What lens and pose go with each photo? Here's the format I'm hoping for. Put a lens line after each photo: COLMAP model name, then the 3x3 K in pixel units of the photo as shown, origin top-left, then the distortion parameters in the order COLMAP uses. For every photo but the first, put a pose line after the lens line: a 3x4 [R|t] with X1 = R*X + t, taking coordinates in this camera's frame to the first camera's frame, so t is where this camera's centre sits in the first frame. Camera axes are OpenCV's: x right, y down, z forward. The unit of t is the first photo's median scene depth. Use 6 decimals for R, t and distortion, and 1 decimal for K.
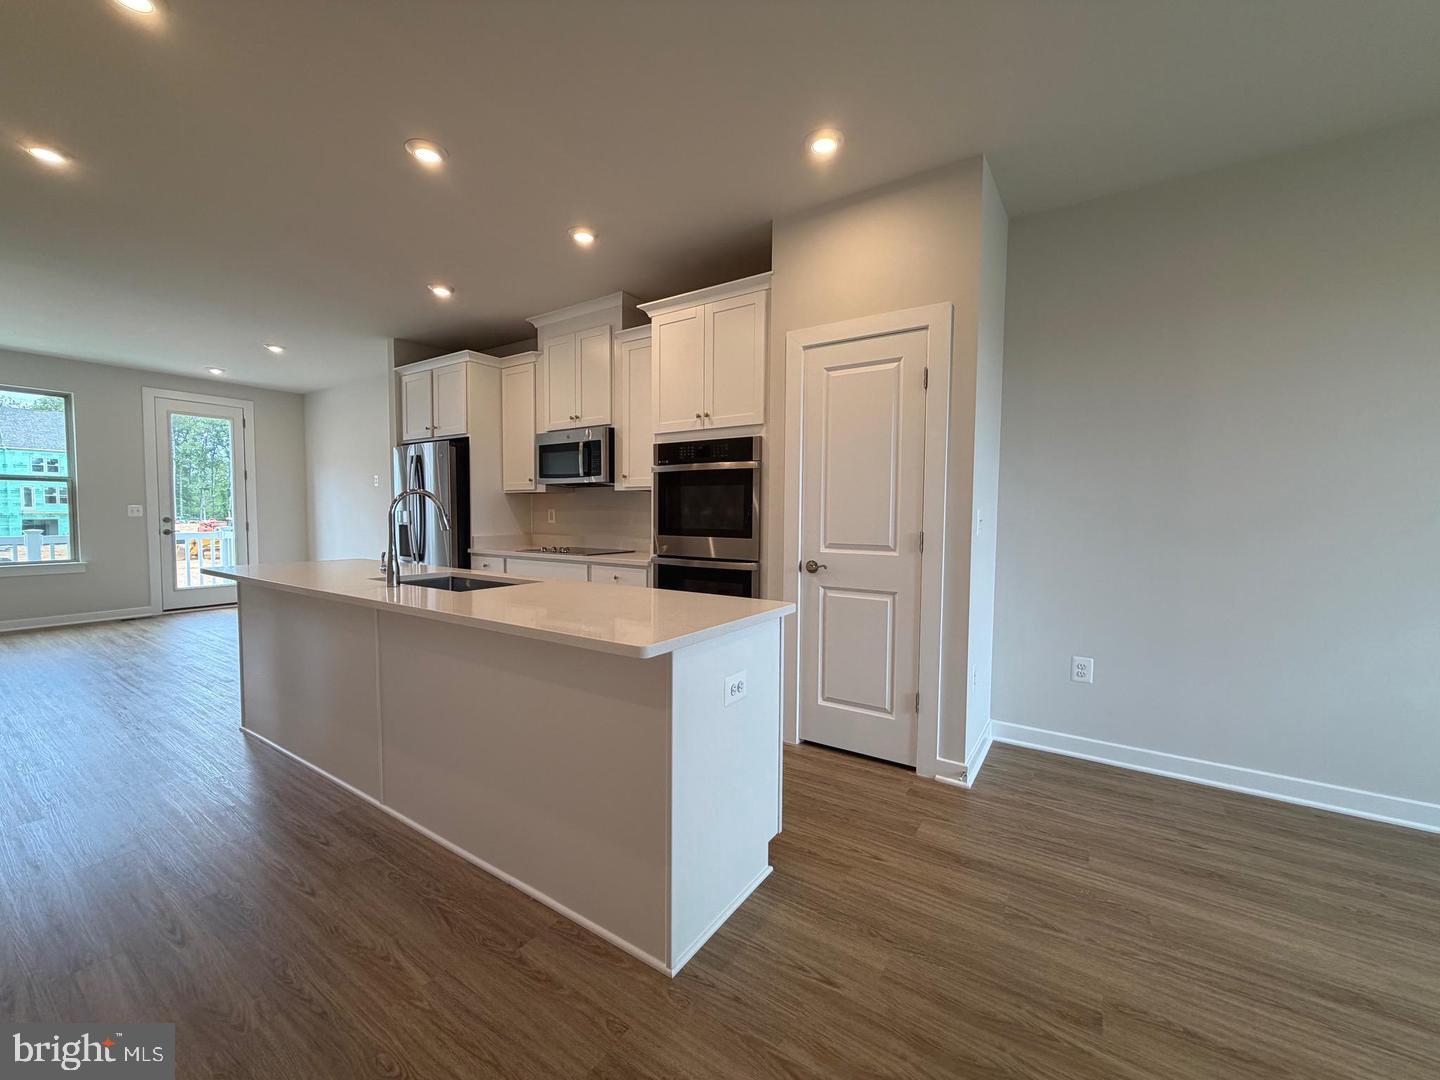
lens RADIAL K [[575.0, 0, 720.0], [0, 575.0, 540.0], [0, 0, 1]] dist [0.001110, -0.000008]
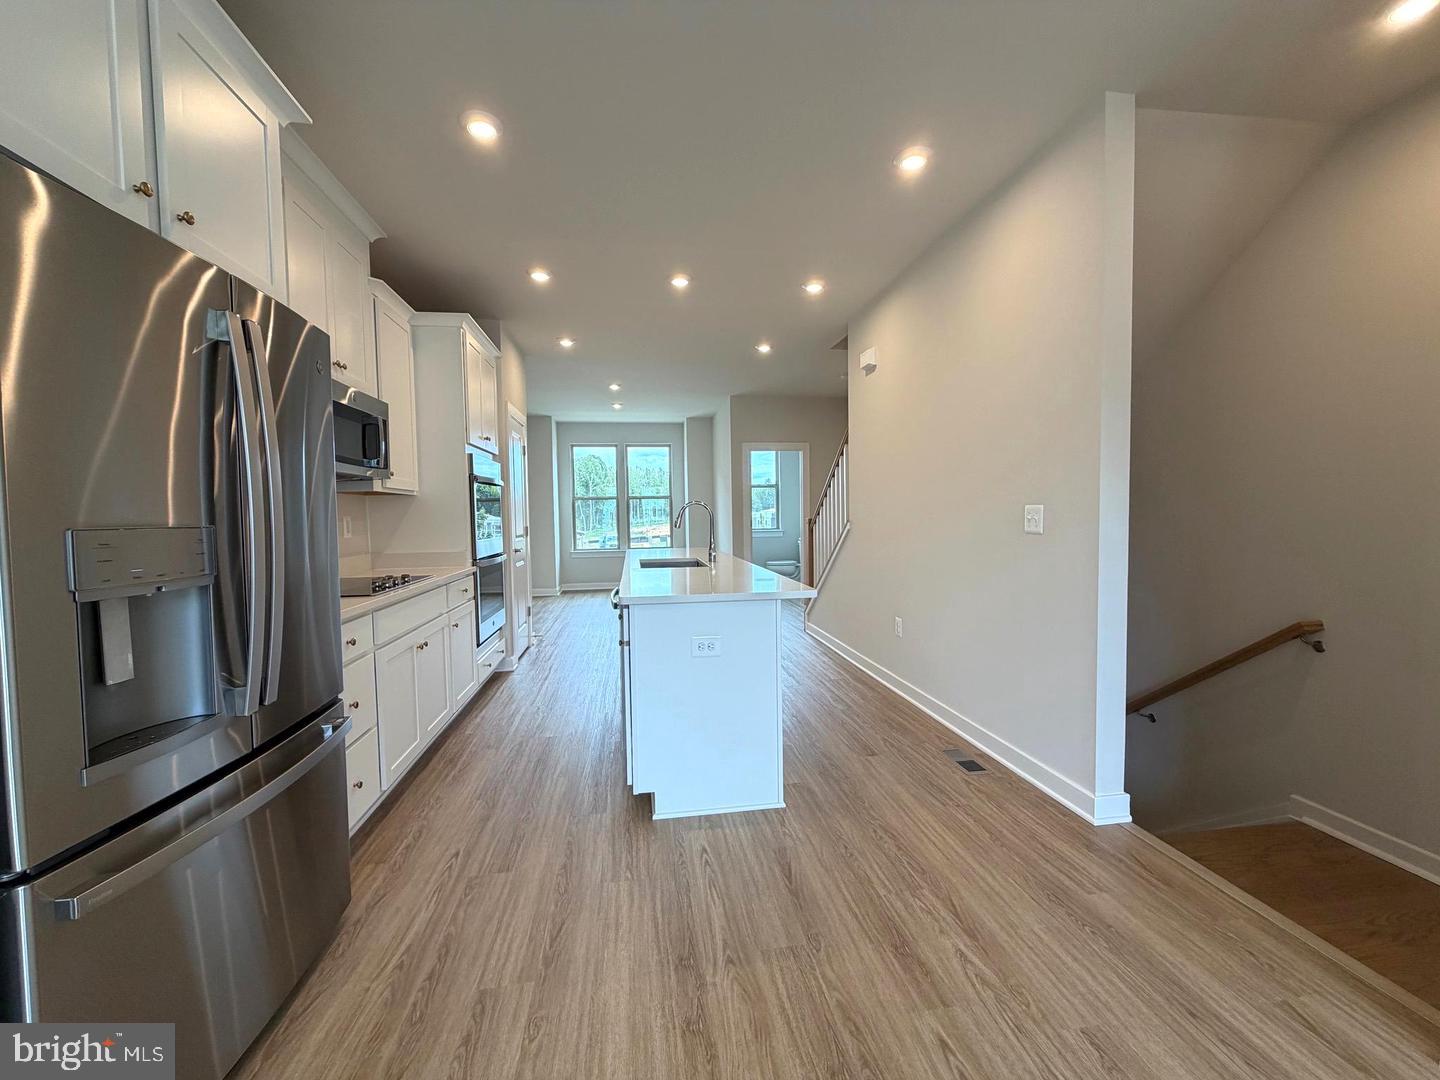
lens RADIAL K [[575.0, 0, 720.0], [0, 575.0, 540.0], [0, 0, 1]] dist [0.001110, -0.000008]
pose [[-0.672391, -0.028603, 0.739643, -1.276280], [0.047049, 0.995581, 0.081272, -0.079287], [-0.738699, 0.089446, -0.668074, 1.478520]]
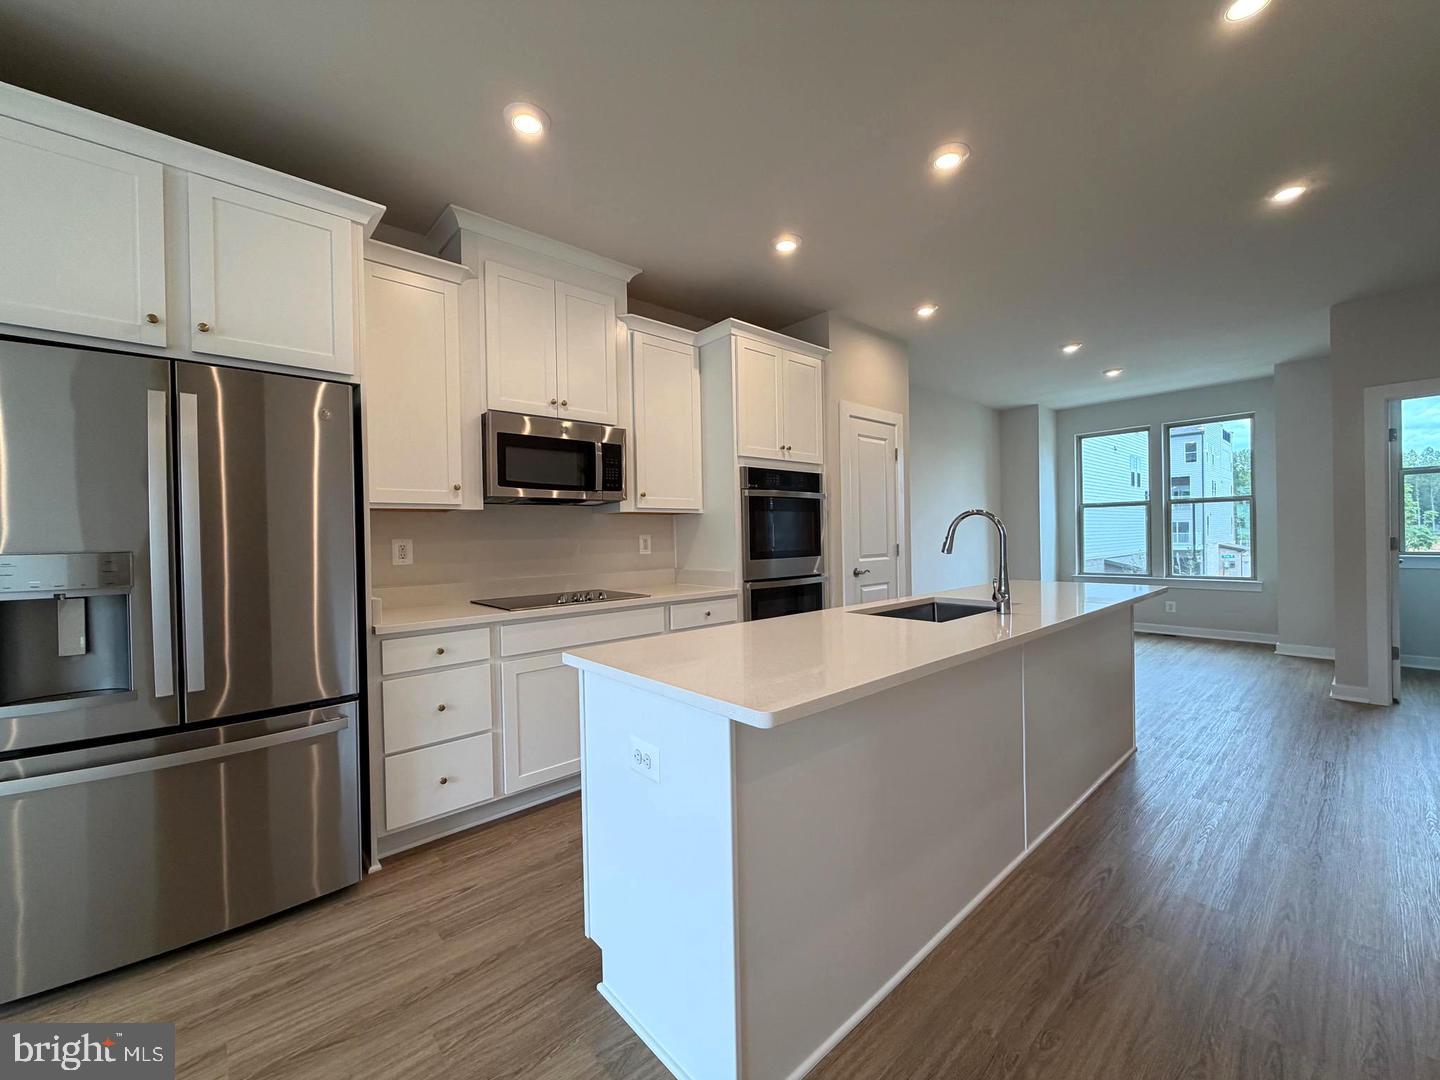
lens RADIAL K [[575.0, 0, 720.0], [0, 575.0, 540.0], [0, 0, 1]] dist [0.001110, -0.000008]
pose [[0.255656, -0.018686, 0.966587, -1.137925], [0.065967, 0.997820, 0.001842, -0.050980], [-0.964515, 0.063292, 0.256331, 0.854341]]
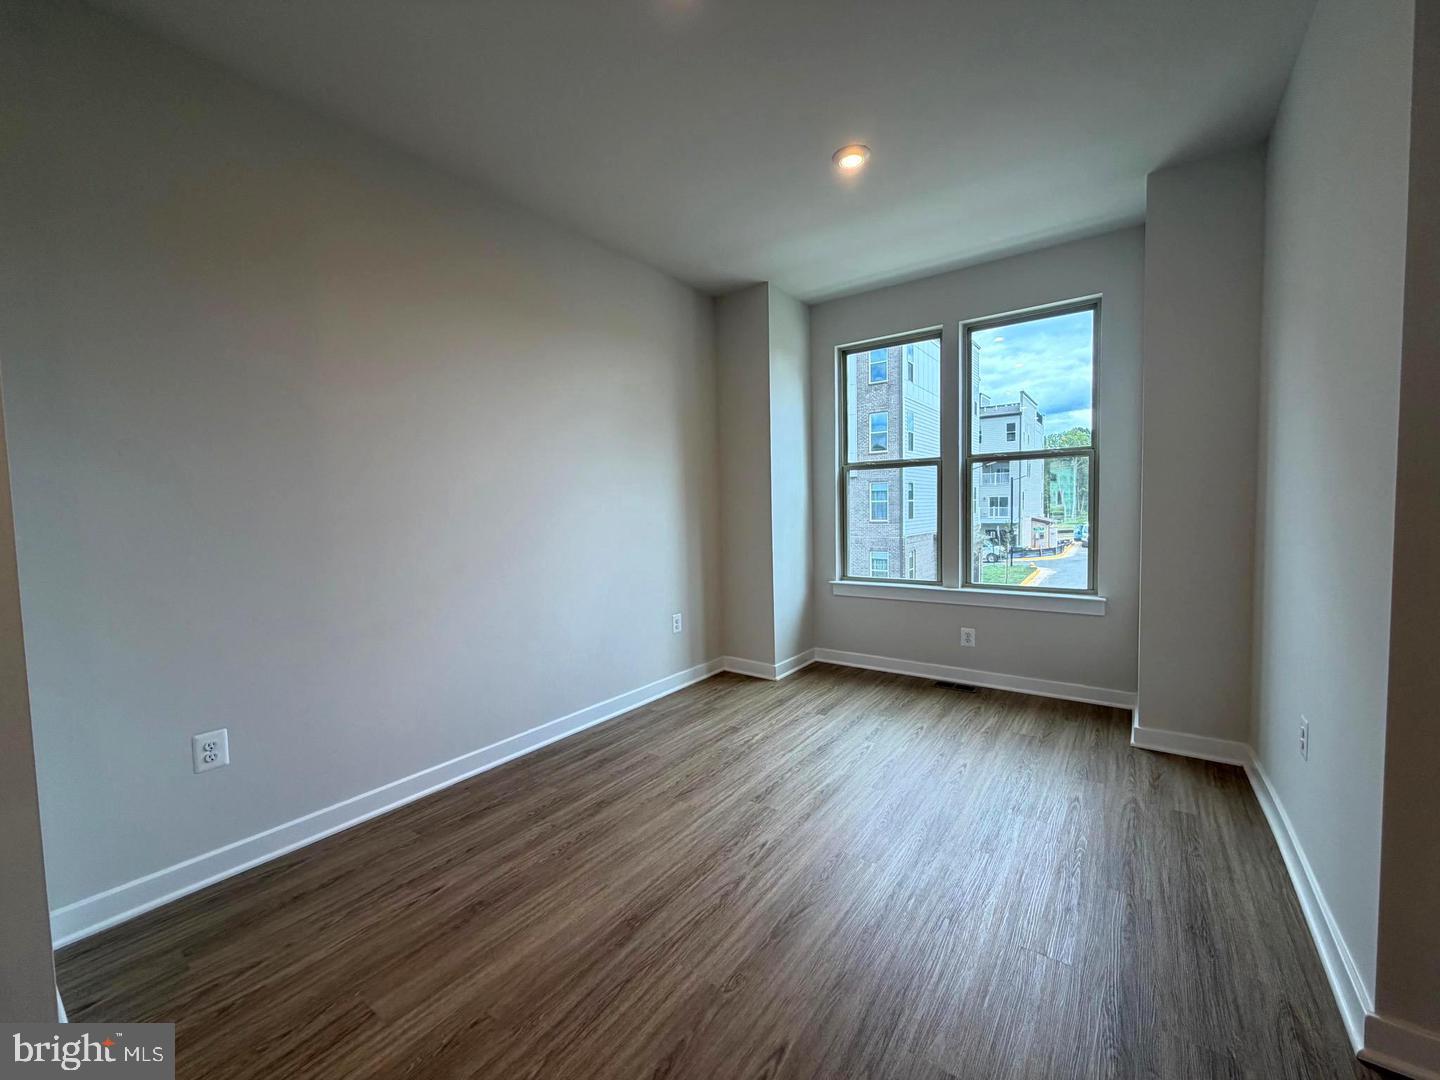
lens RADIAL K [[575.0, 0, 720.0], [0, 575.0, 540.0], [0, 0, 1]] dist [0.001110, -0.000008]
pose [[0.039383, -0.063913, 0.997178, -0.001502], [0.067791, 0.995824, 0.061149, -0.017868], [-0.996922, 0.065192, 0.043551, 0.317225]]
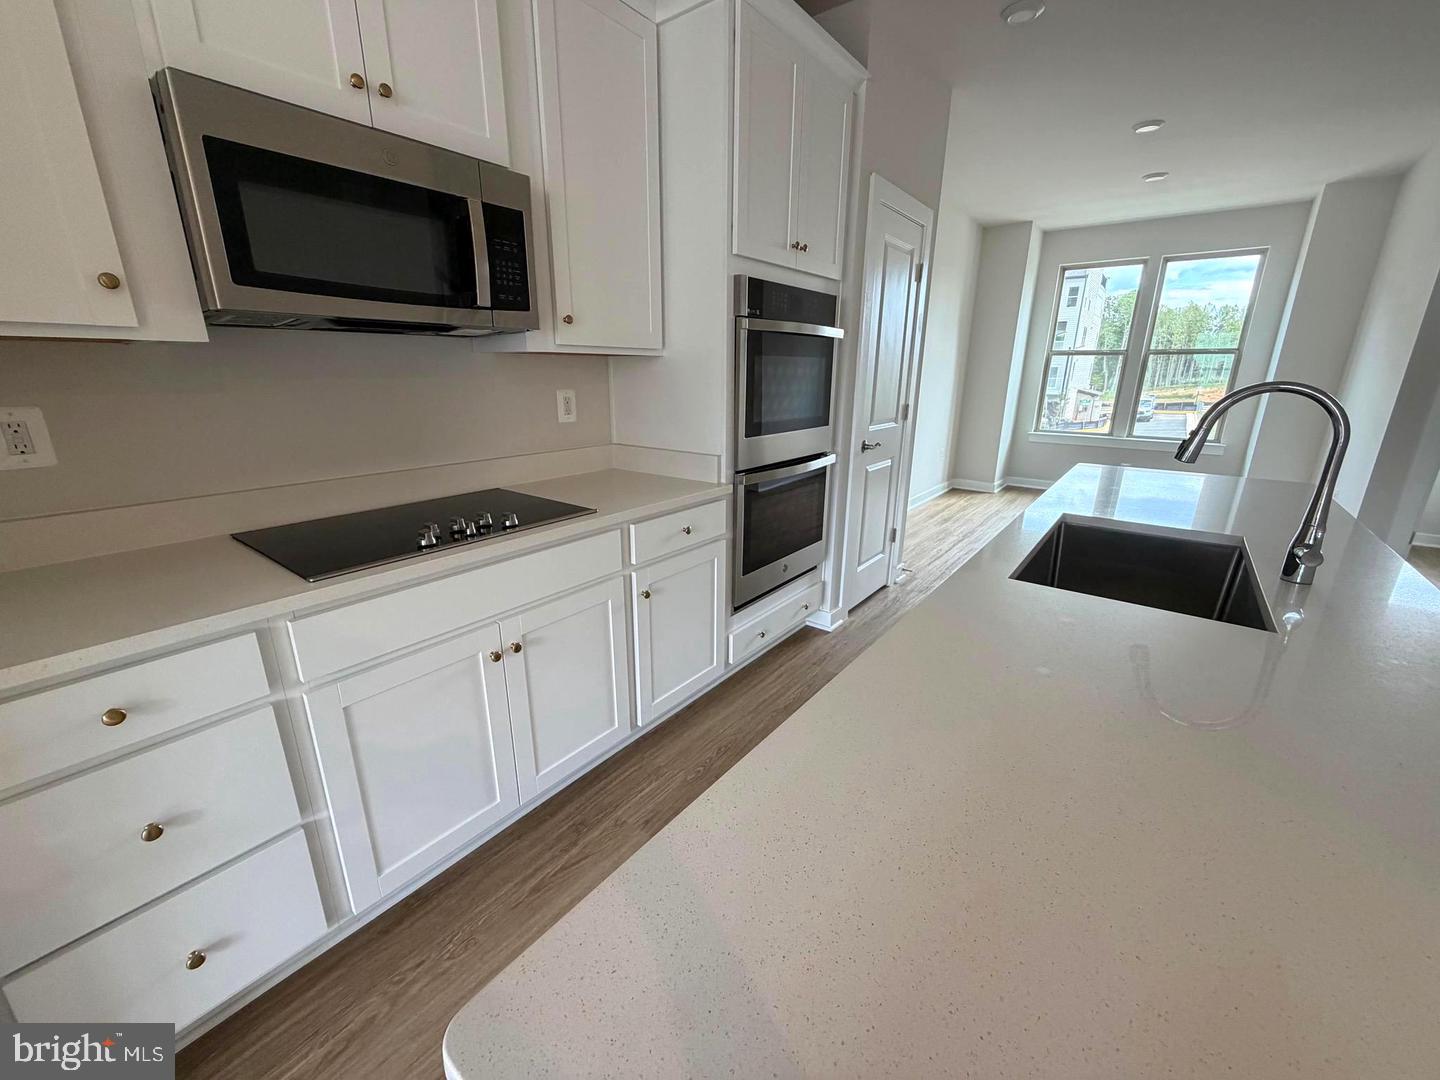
lens RADIAL K [[576.3, 0, 719.9], [0, 576.3, 537.5], [0, 0, 1]] dist [0.001212, 0.000257]
pose [[0.070500, -0.287702, 0.955122, -0.776184], [0.038808, 0.957570, 0.285575, -0.089361], [-0.996757, 0.016934, 0.078674, 1.052117]]
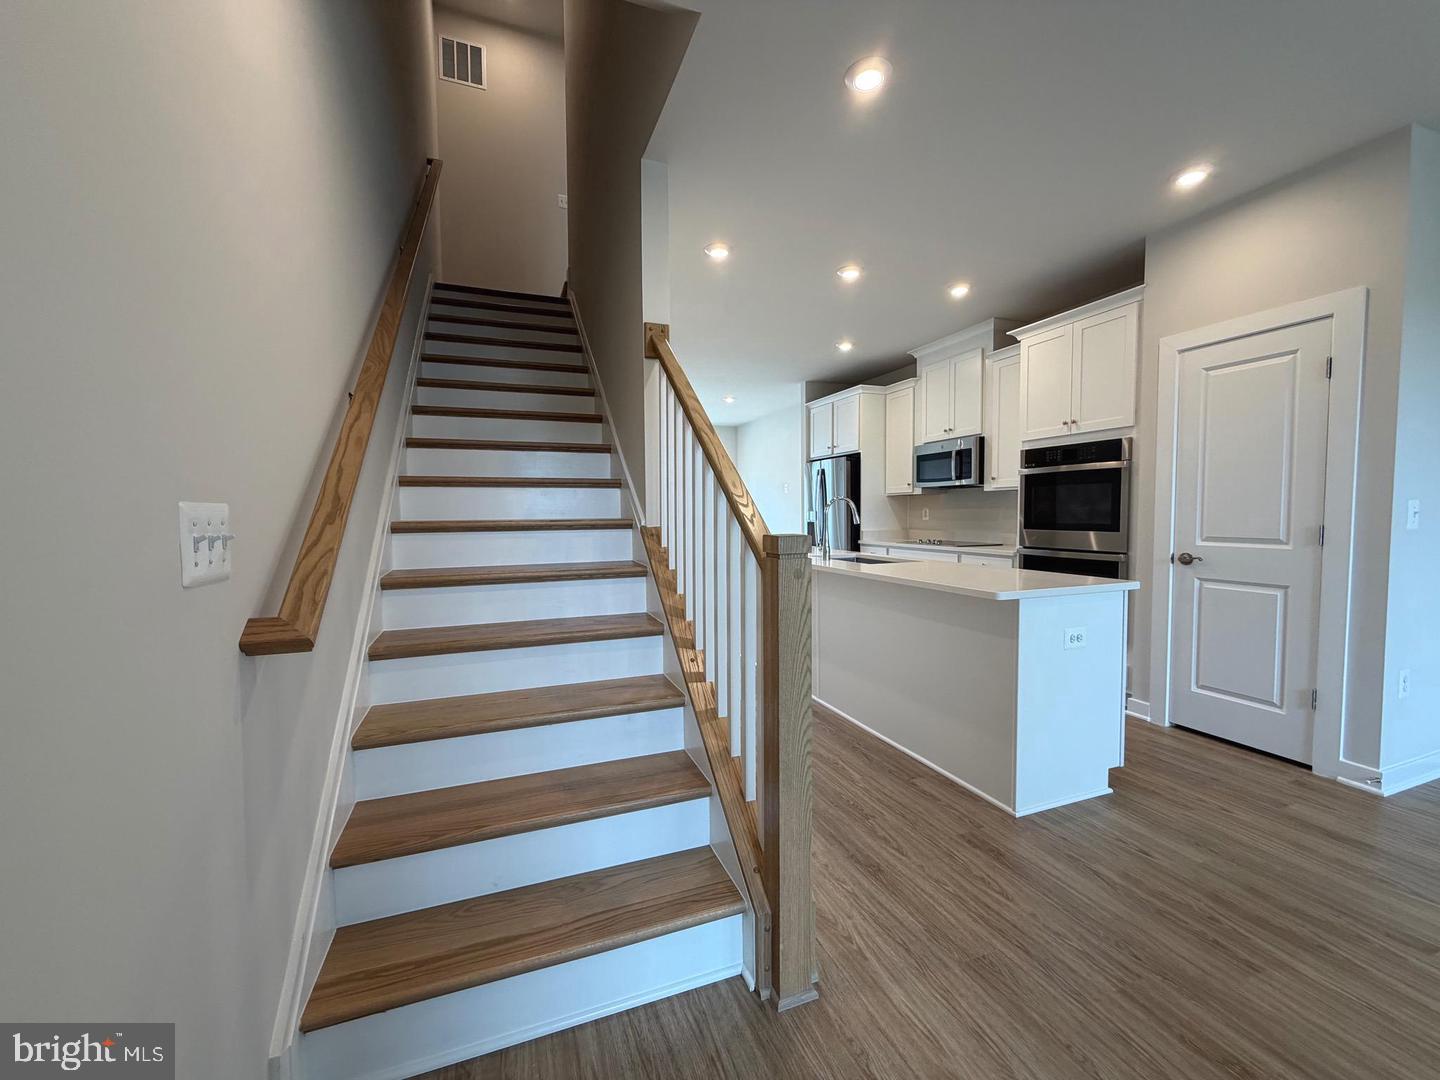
lens RADIAL K [[580.3, 0, 709.8], [0, 580.3, 537.8], [0, 0, 1]] dist [0.000488, -0.000182]
pose [[0.809846, 0.013044, -0.586498, 0.068858], [-0.014720, 0.999890, 0.001912, 0.016825], [0.586458, 0.007085, 0.809949, -0.327926]]
